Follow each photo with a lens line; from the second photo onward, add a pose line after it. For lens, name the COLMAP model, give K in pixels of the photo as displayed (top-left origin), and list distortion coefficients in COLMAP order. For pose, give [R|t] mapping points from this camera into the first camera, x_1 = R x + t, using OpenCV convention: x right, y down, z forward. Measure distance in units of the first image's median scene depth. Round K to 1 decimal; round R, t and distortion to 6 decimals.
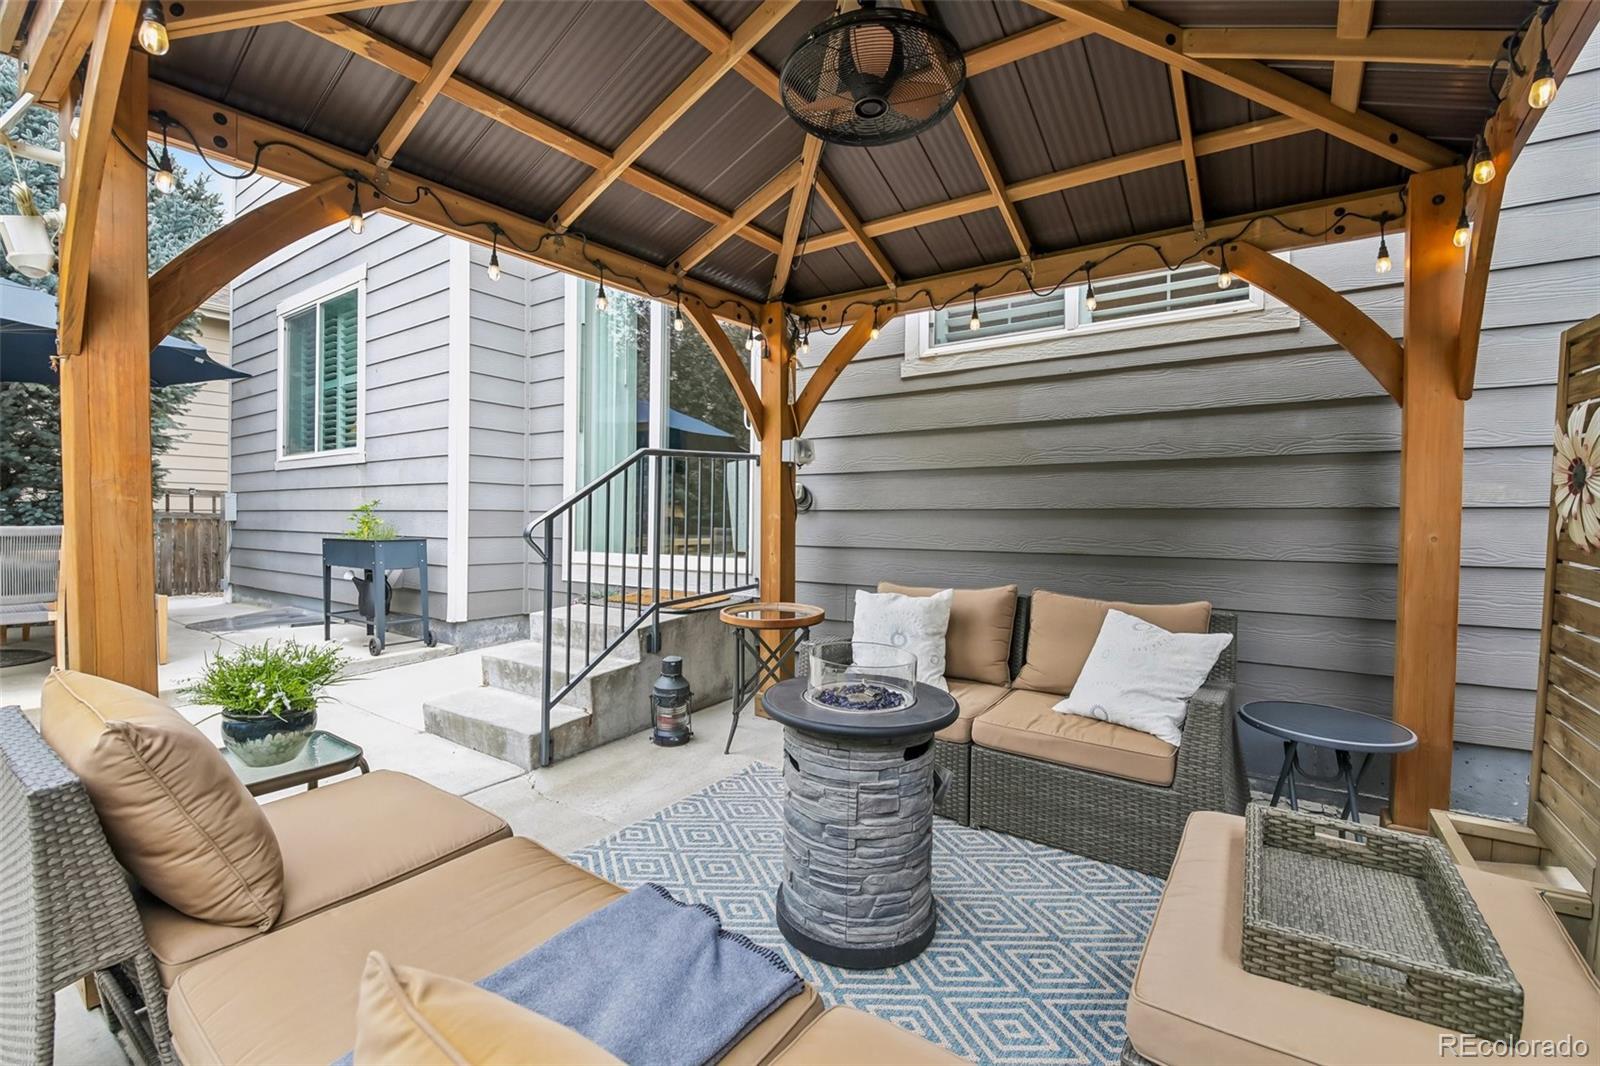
lens RADIAL K [[693.9, 0, 791.0], [0, 693.9, 505.0], [0, 0, 1]] dist [-0.011948, 0.000141]
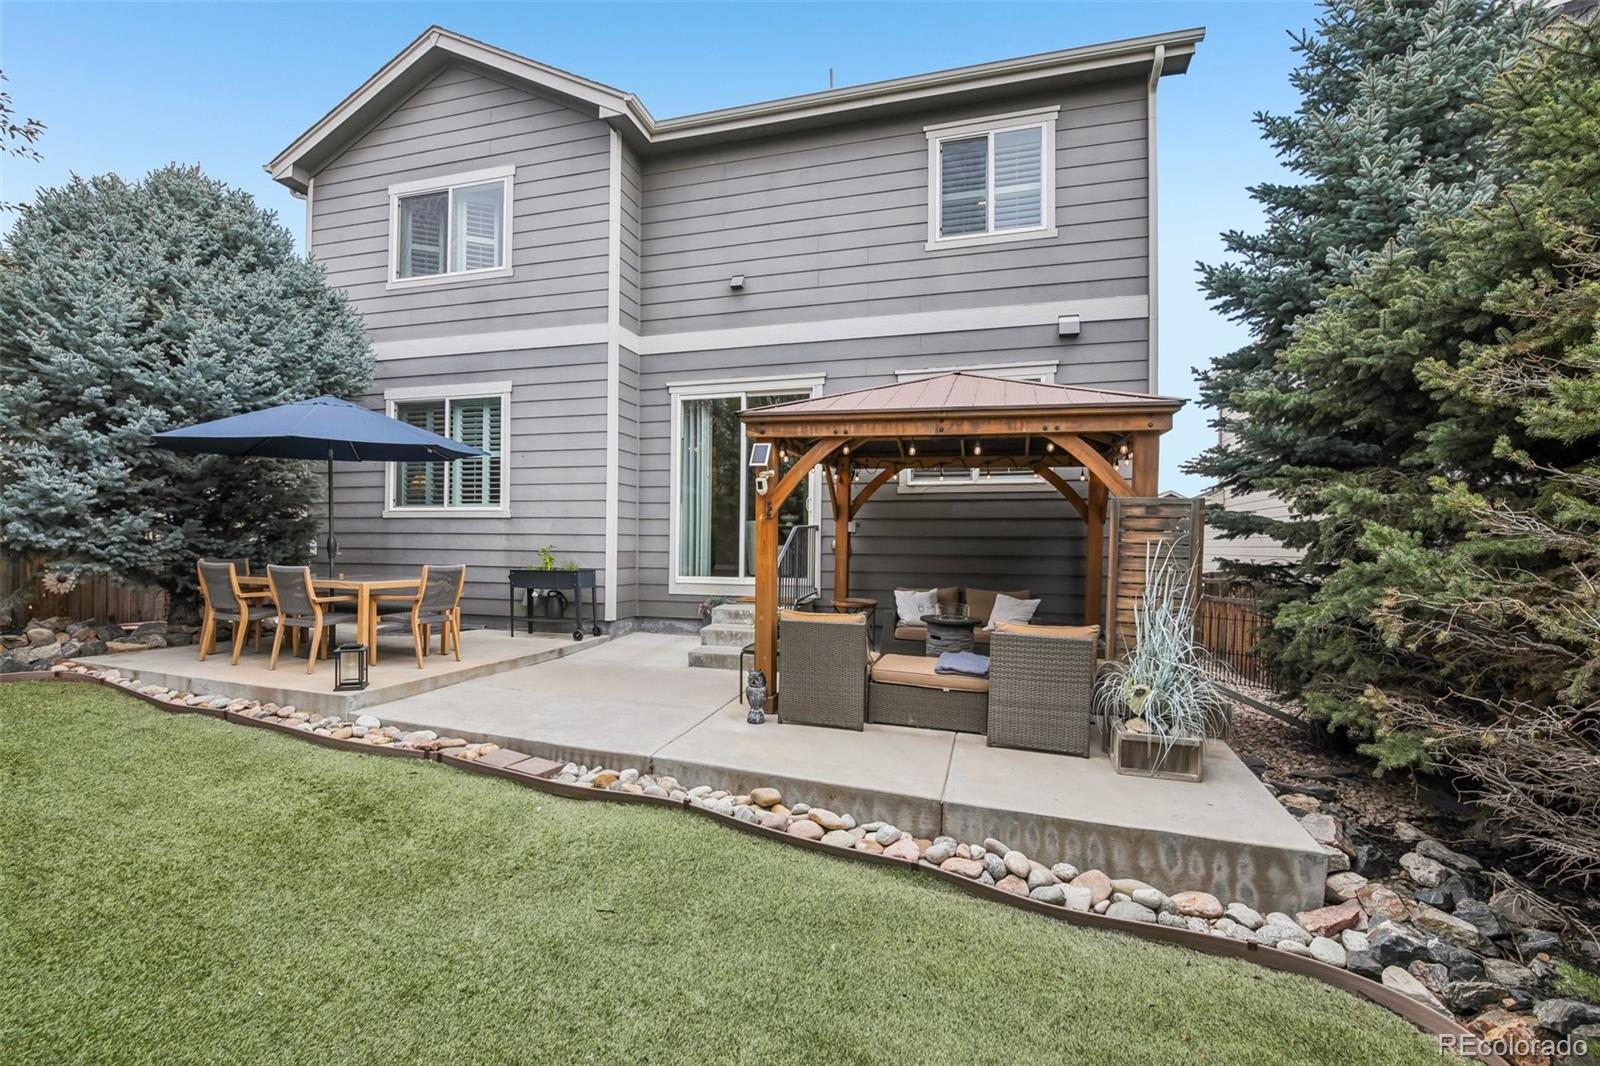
lens RADIAL K [[690.5, 0, 803.9], [0, 690.5, 529.3], [0, 0, 1]] dist [-0.000247, -0.000483]
pose [[0.942412, 0.011651, 0.334251, -0.598917], [-0.010603, 0.999931, -0.004960, -0.041267], [-0.334286, 0.001130, 0.942471, -0.667444]]
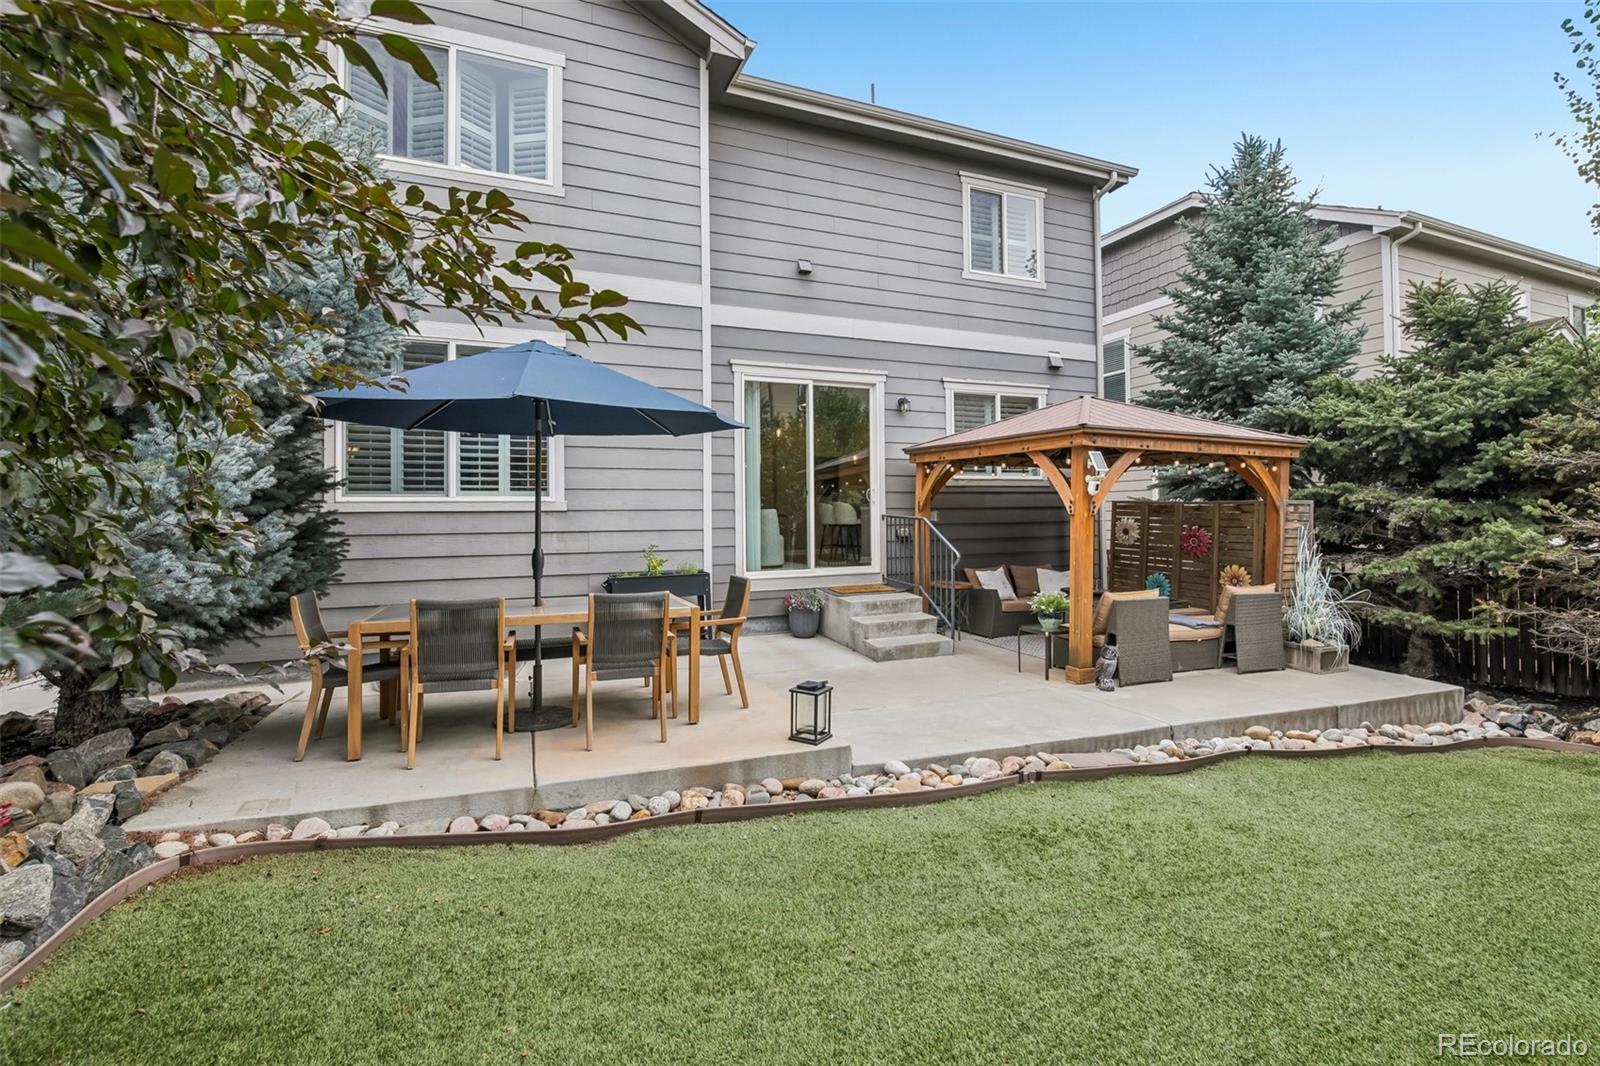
lens RADIAL K [[693.9, 0, 791.0], [0, 693.9, 505.0], [0, 0, 1]] dist [-0.011948, 0.000141]
pose [[0.535800, 0.003632, 0.844337, -1.576298], [0.000647, 0.999989, -0.004712, -0.073789], [-0.844345, 0.003071, 0.535791, 0.095050]]
